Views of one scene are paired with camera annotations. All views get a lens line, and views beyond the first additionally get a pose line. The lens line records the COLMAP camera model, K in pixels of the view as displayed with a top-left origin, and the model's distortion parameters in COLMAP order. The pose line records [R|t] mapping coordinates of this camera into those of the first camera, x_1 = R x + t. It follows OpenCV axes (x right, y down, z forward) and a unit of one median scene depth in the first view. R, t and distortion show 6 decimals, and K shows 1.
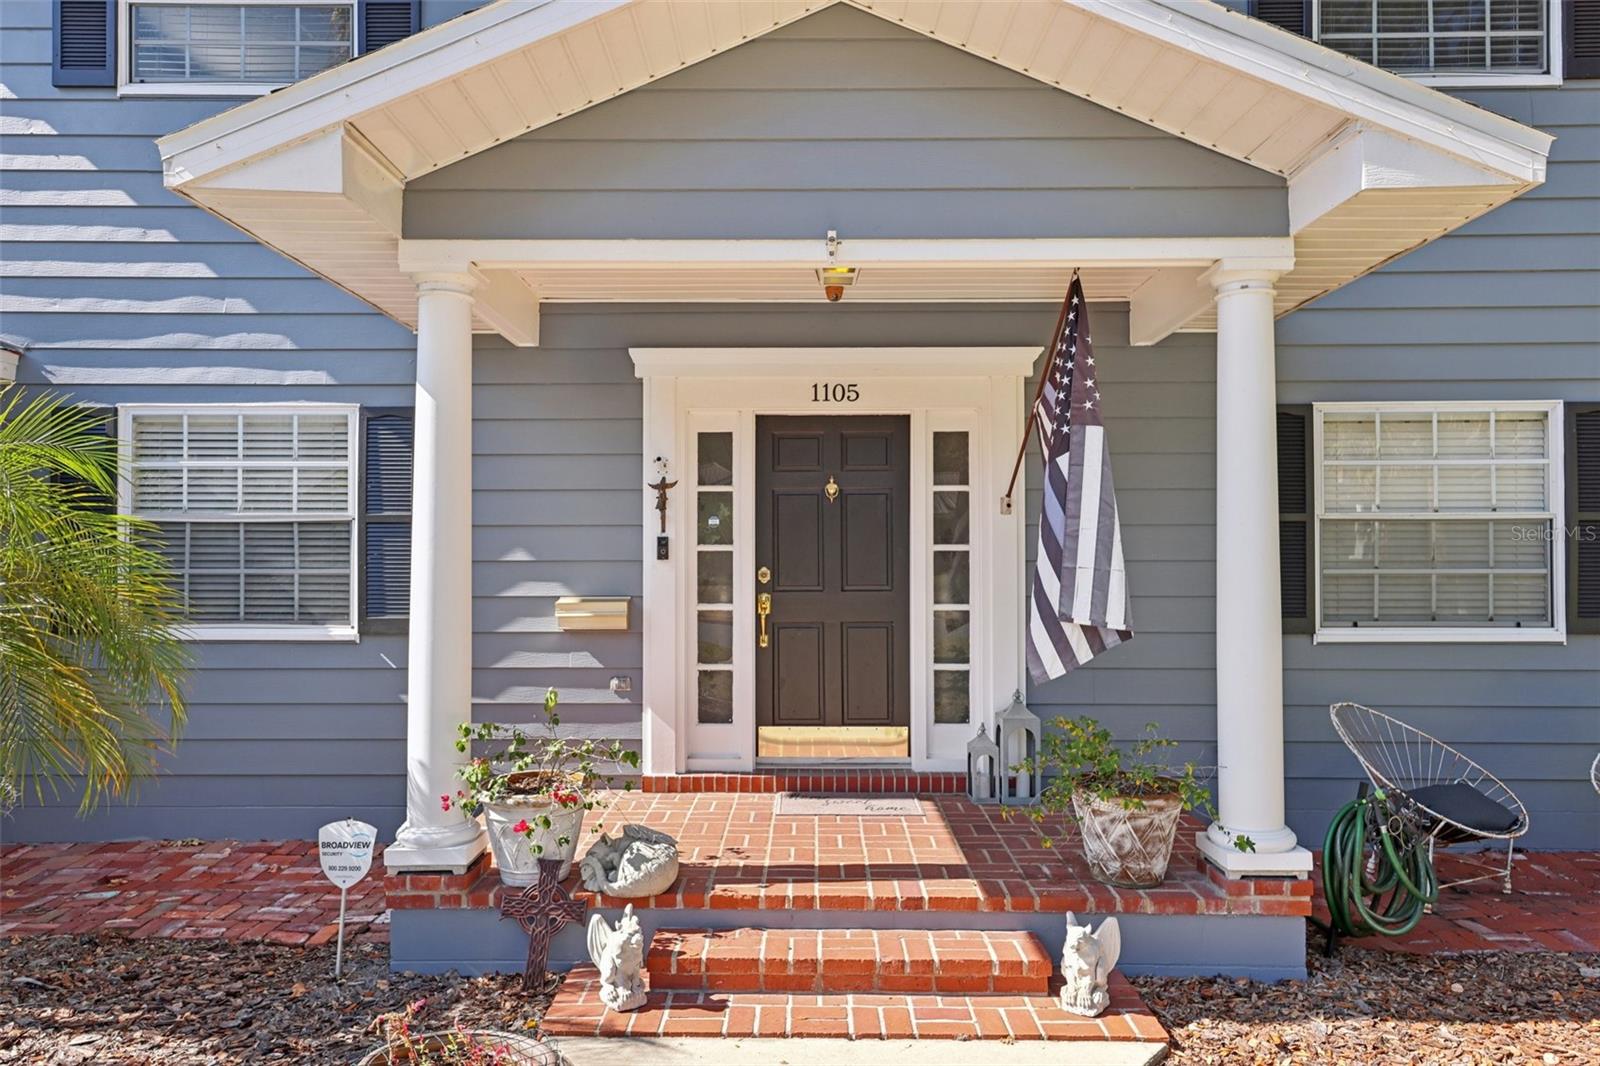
lens RADIAL K [[1055.1, 0, 810.4], [0, 1055.1, 537.6], [0, 0, 1]] dist [0.010950, 0.004818]
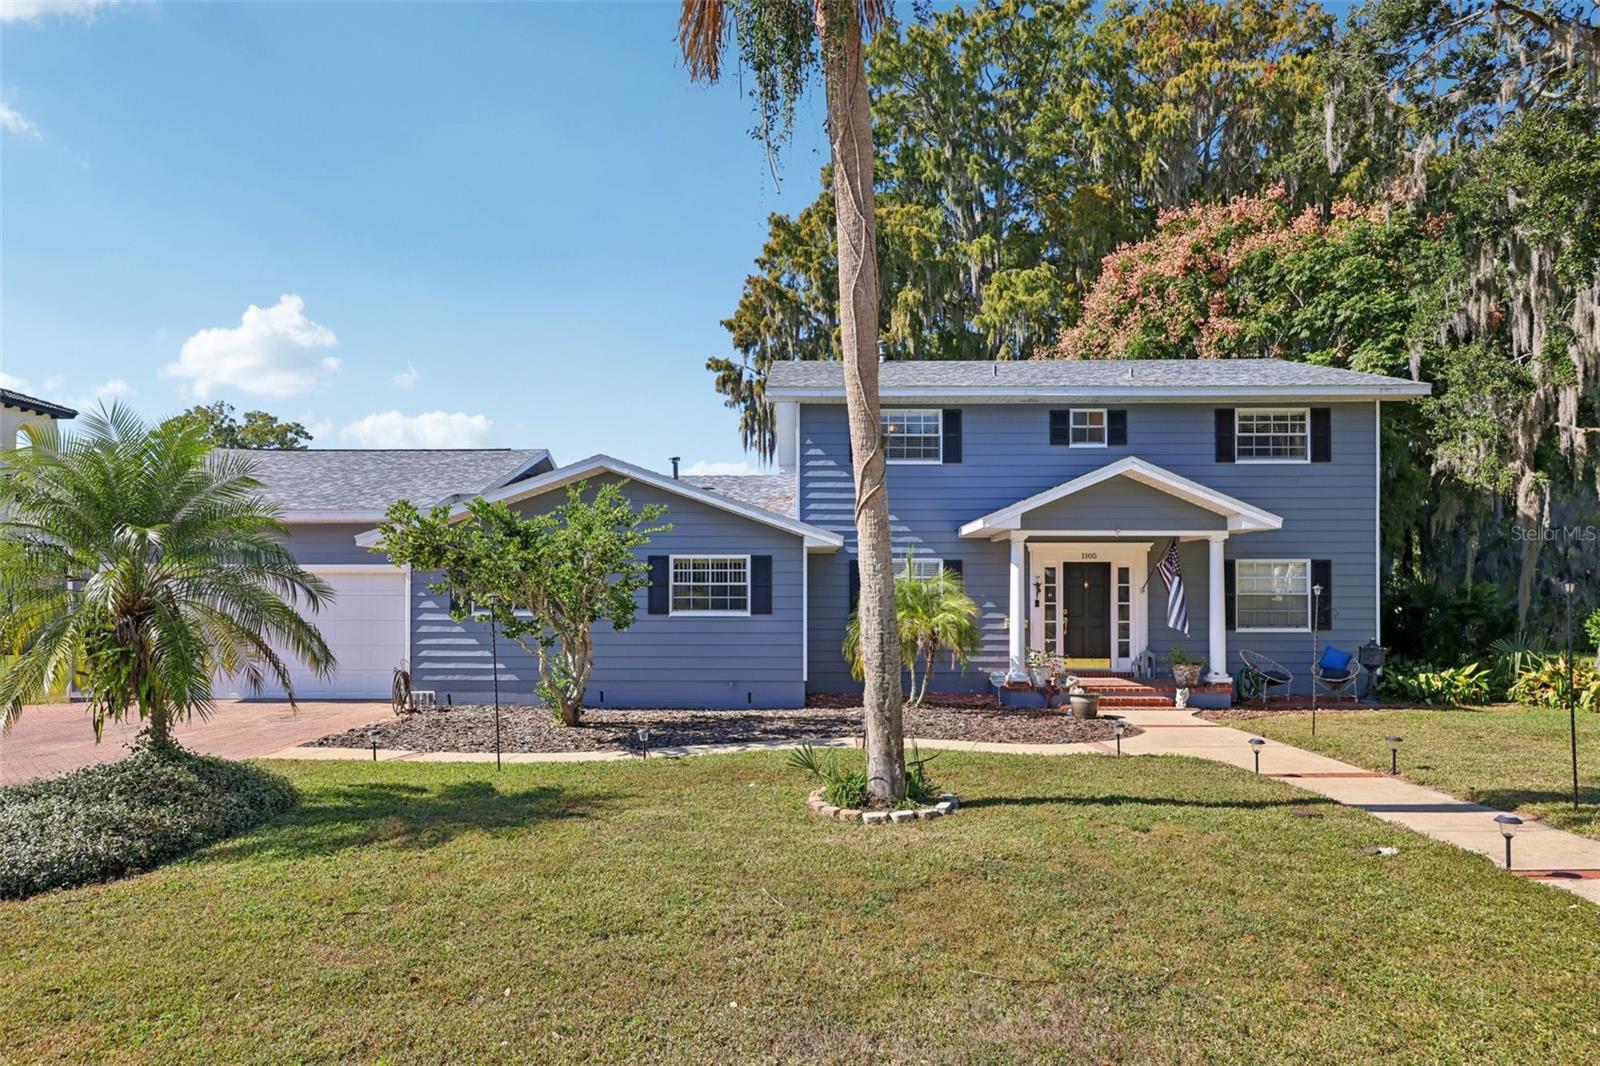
lens RADIAL K [[901.0, 0, 828.5], [0, 901.0, 580.7], [0, 0, 1]] dist [0.017566, 0.000493]
pose [[0.999991, 0.001875, 0.003911, -0.797766], [-0.001878, 0.999998, 0.000930, -0.061496], [-0.003910, -0.000938, 0.999992, -1.800136]]
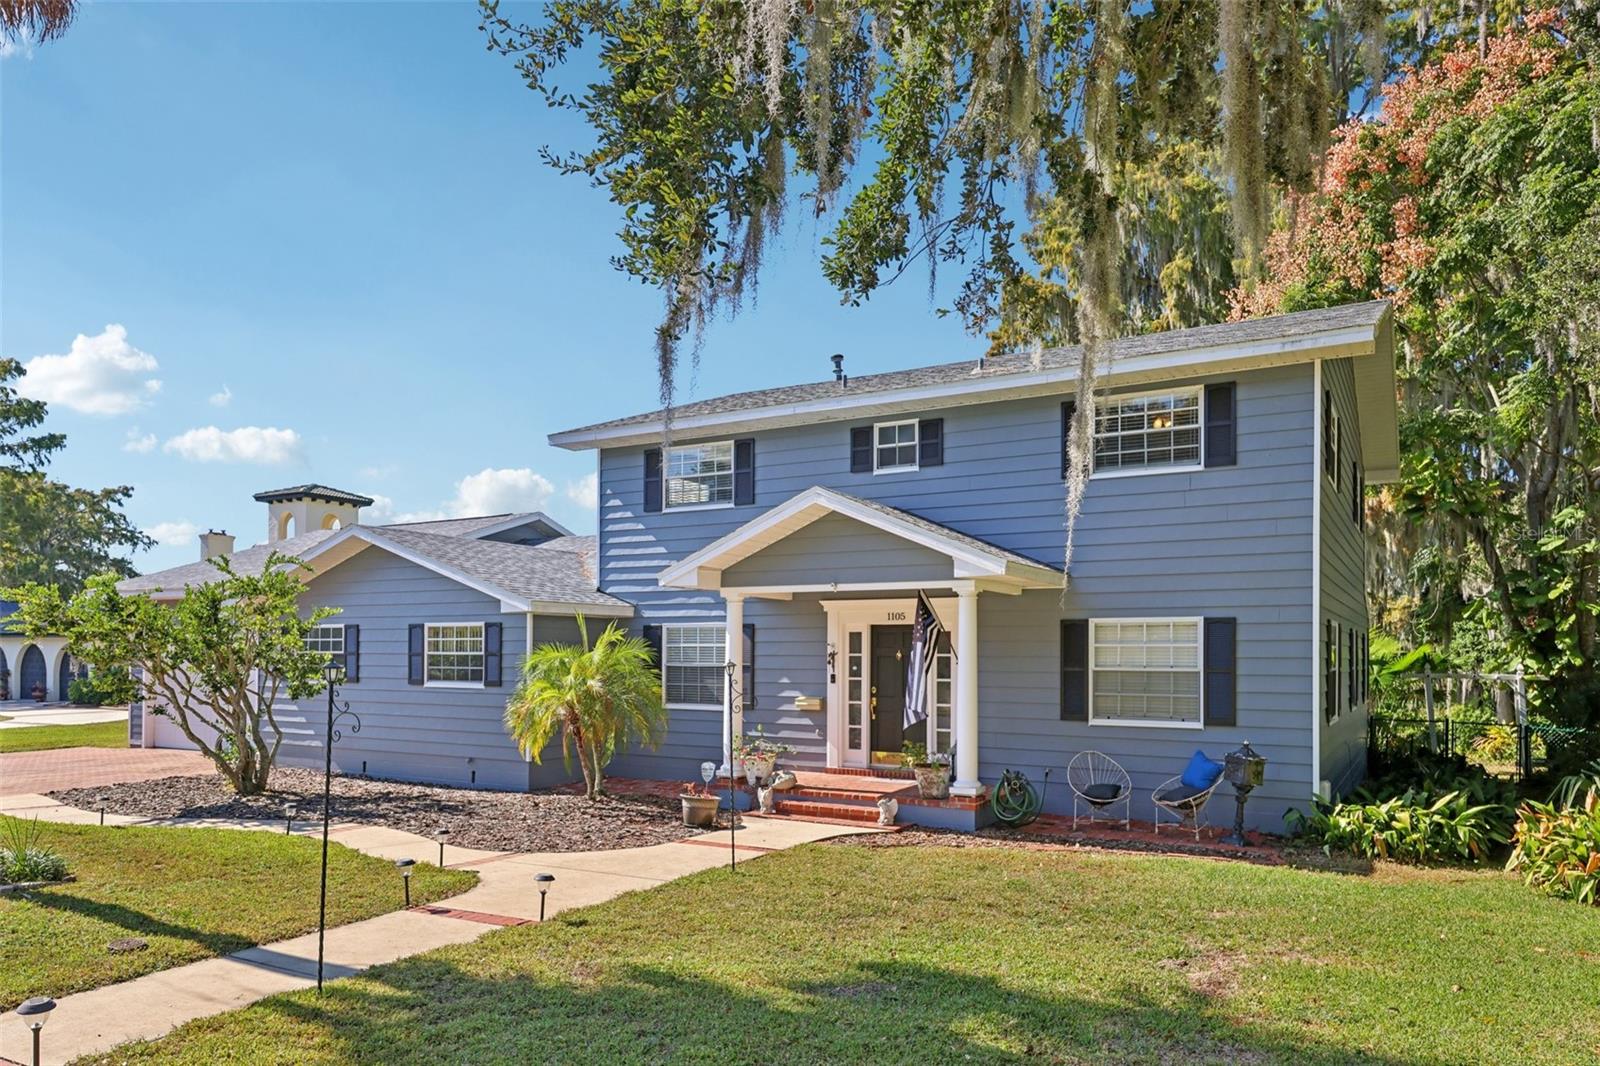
lens RADIAL K [[1055.1, 0, 805.9], [0, 1055.1, 641.0], [0, 0, 1]] dist [0.010950, 0.004818]
pose [[0.875385, -0.001188, -0.483426, 1.031693], [0.002299, 0.999996, 0.001706, -0.085151], [0.483422, -0.002605, 0.875384, -1.261454]]
